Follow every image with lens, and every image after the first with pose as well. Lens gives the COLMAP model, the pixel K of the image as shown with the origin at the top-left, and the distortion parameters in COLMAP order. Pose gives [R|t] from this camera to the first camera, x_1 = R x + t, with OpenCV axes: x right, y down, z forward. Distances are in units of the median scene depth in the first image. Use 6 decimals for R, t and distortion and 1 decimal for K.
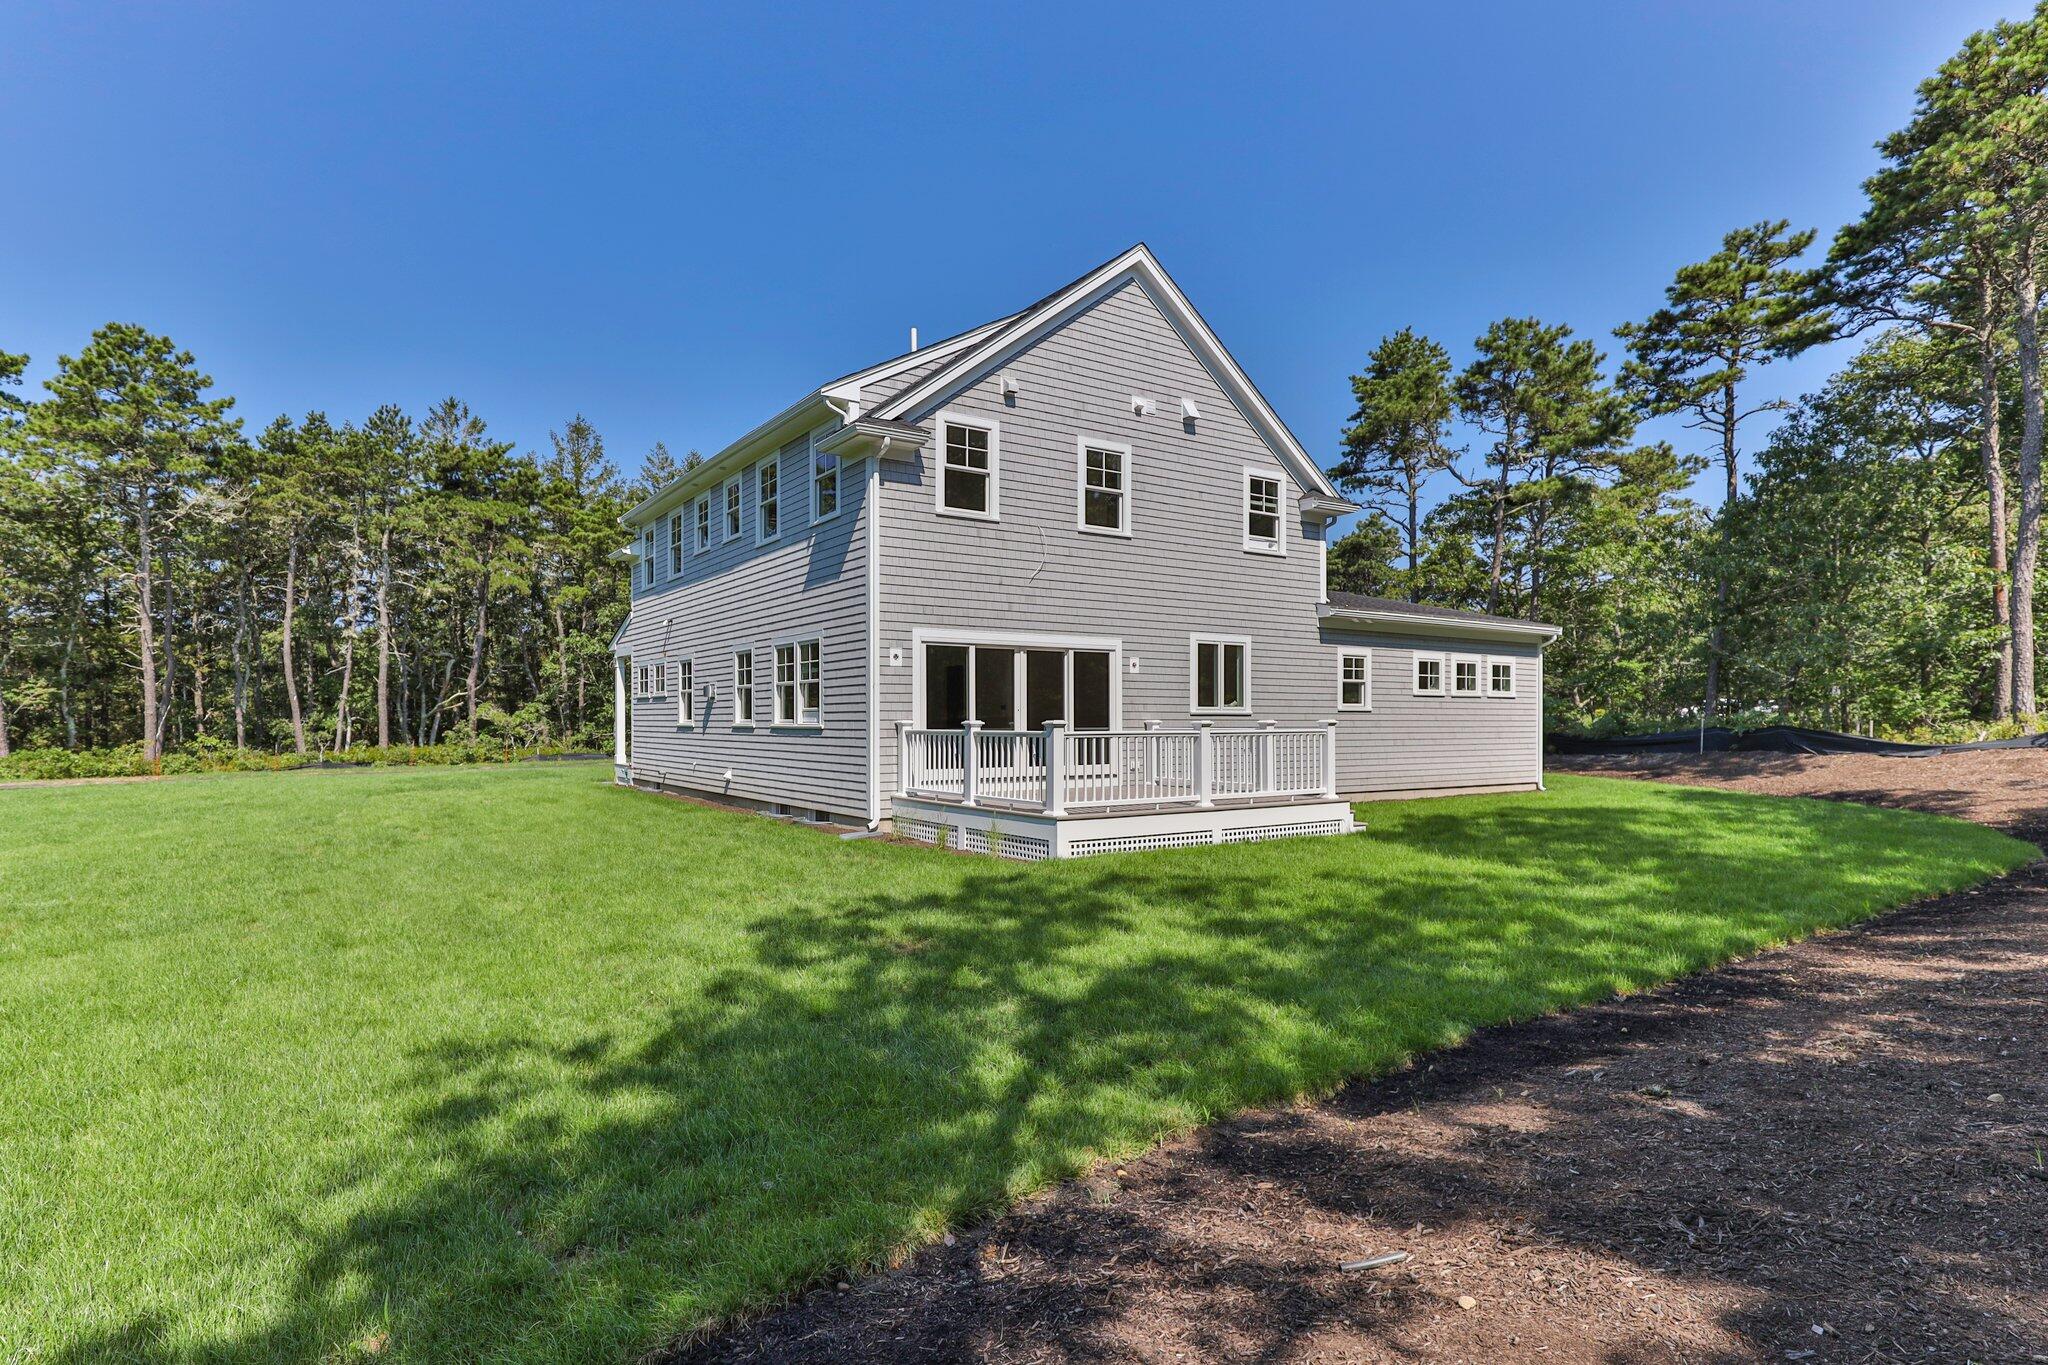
lens RADIAL K [[1045.3, 0, 965.8], [0, 1045.3, 721.8], [0, 0, 1]] dist [-0.001977, 0.002446]
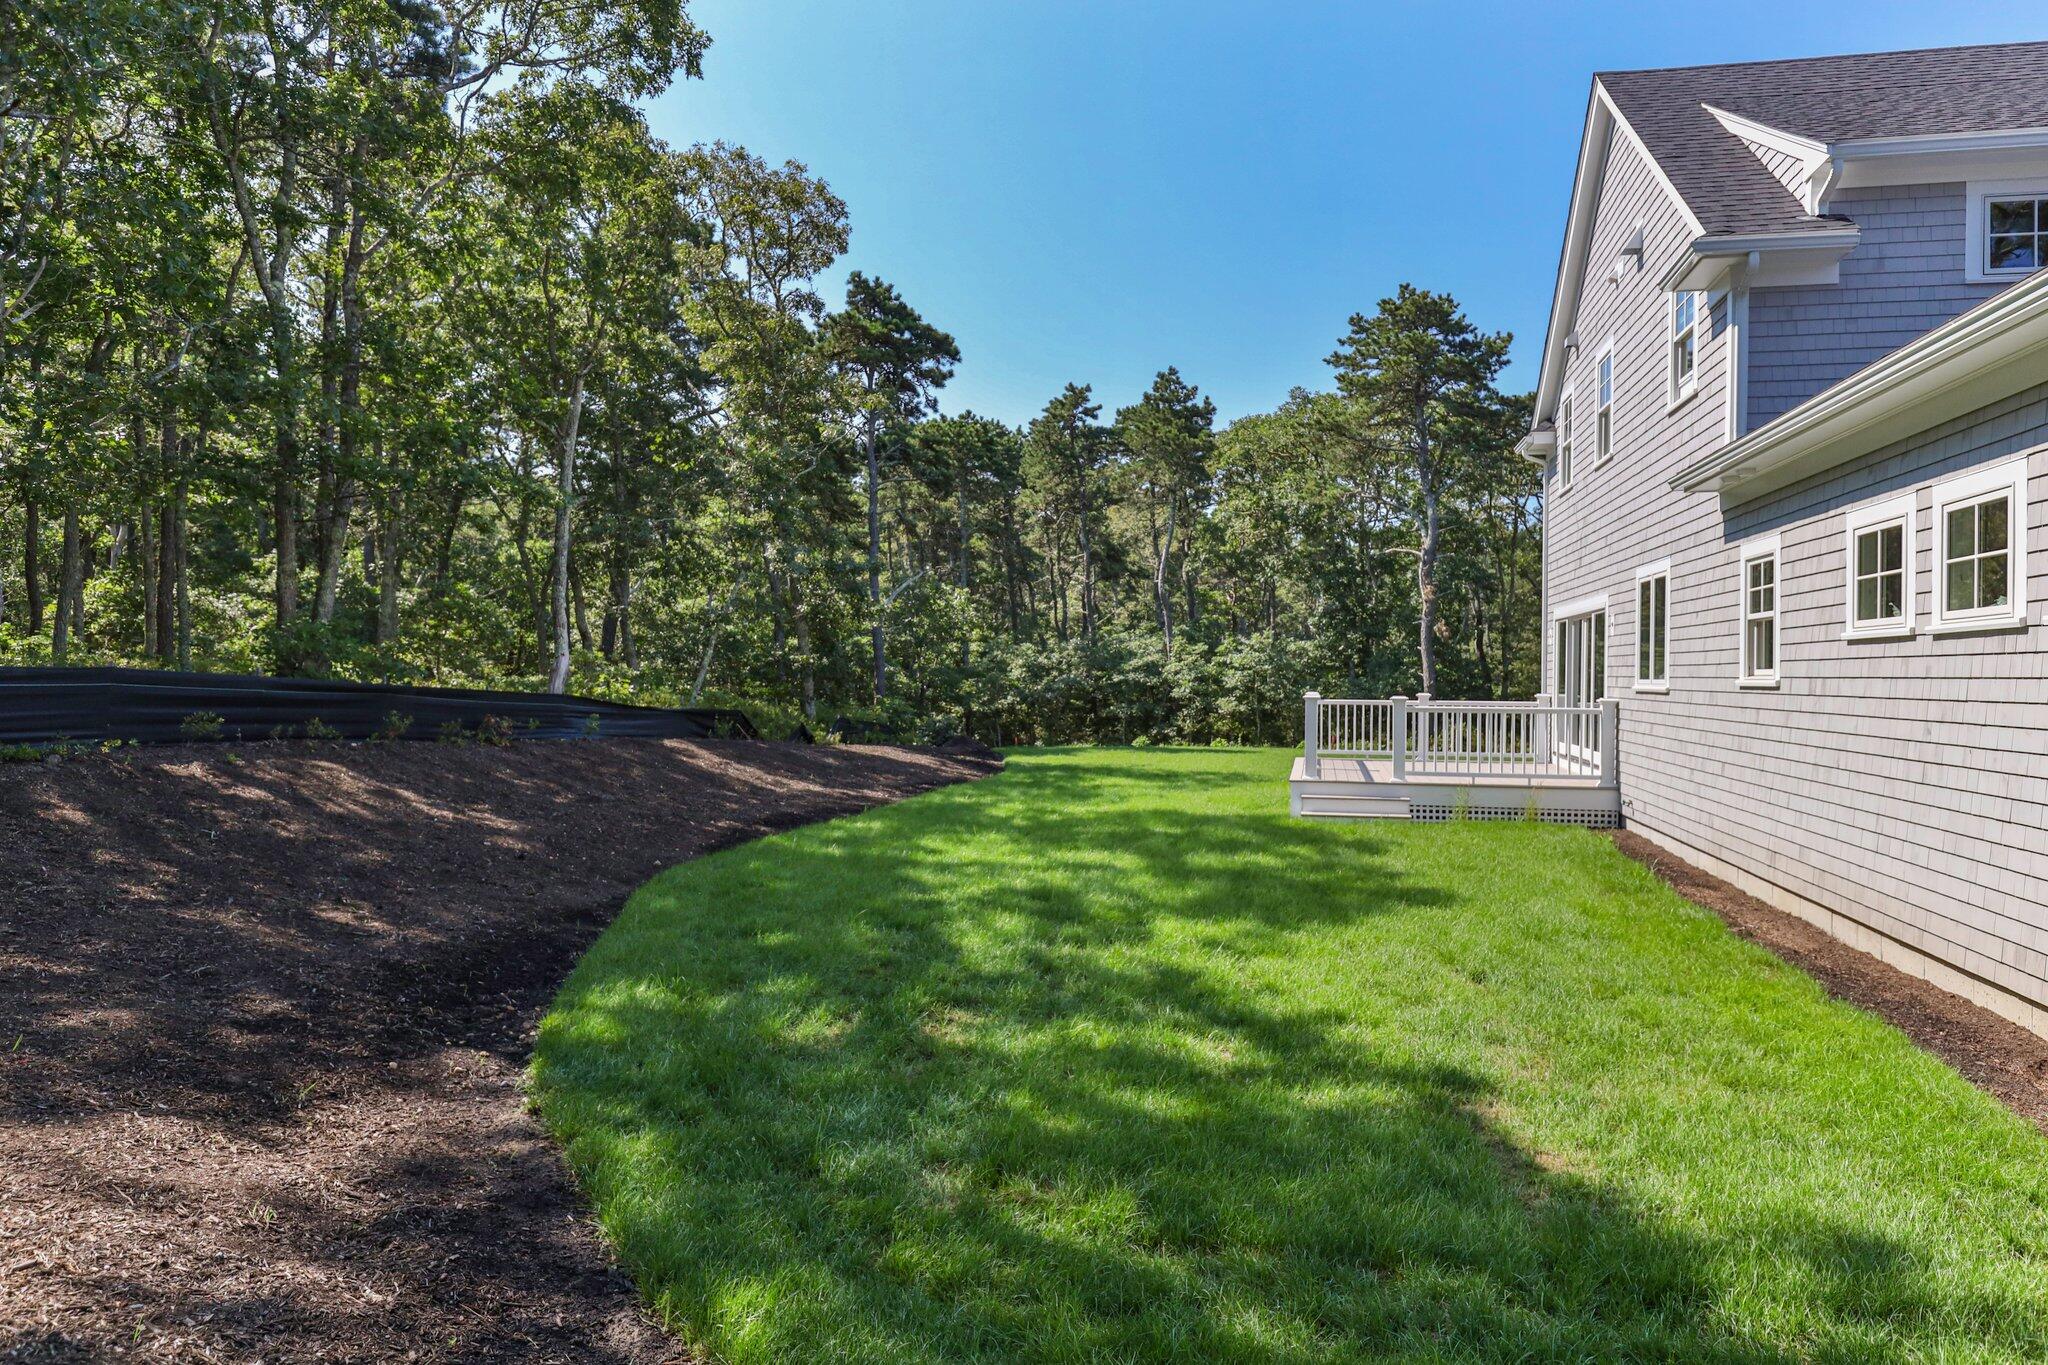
lens RADIAL K [[1319.0, 0, 1008.6], [0, 1319.0, 678.5], [0, 0, 1]] dist [-0.002037, -0.002247]
pose [[-0.713466, -0.000775, -0.700689, 1.133509], [-0.006408, 0.999965, 0.005419, -0.017256], [0.700660, 0.008356, -0.713446, 1.373745]]
